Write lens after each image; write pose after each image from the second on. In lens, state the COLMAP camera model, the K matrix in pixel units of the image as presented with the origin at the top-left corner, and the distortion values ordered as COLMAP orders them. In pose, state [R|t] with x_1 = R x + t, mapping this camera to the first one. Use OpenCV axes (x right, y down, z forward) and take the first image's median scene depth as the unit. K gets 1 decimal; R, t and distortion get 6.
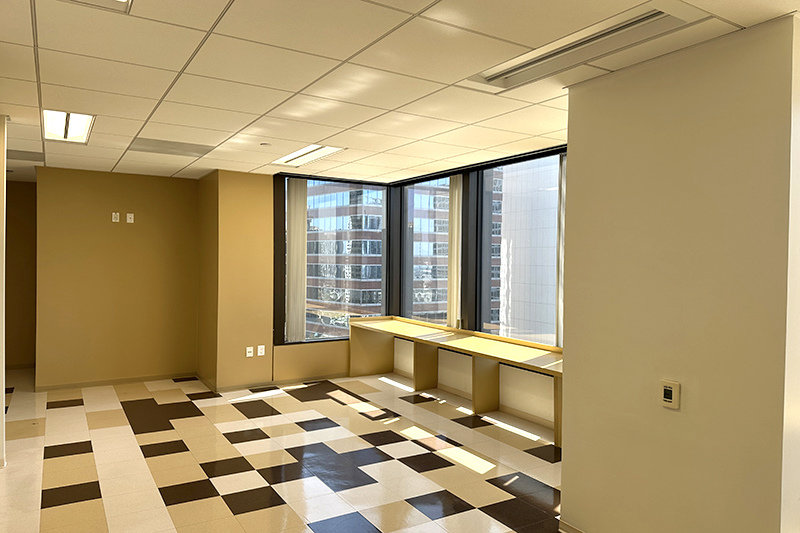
lens RADIAL K [[557.4, 0, 401.6], [0, 557.4, 265.1], [0, 0, 1]] dist [0.023917, -0.019743]
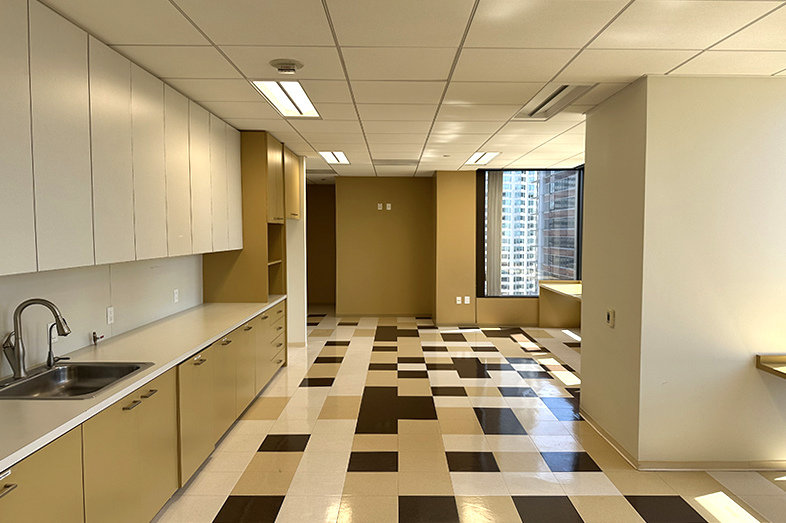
lens RADIAL K [[547.7, 0, 392.0], [0, 547.7, 262.4], [0, 0, 1]] dist [0.023917, -0.019743]
pose [[0.849094, 0.019413, -0.527885, 0.302817], [0.002320, 0.999178, 0.040476, 0.005333], [0.528237, -0.035593, 0.848351, -0.237601]]
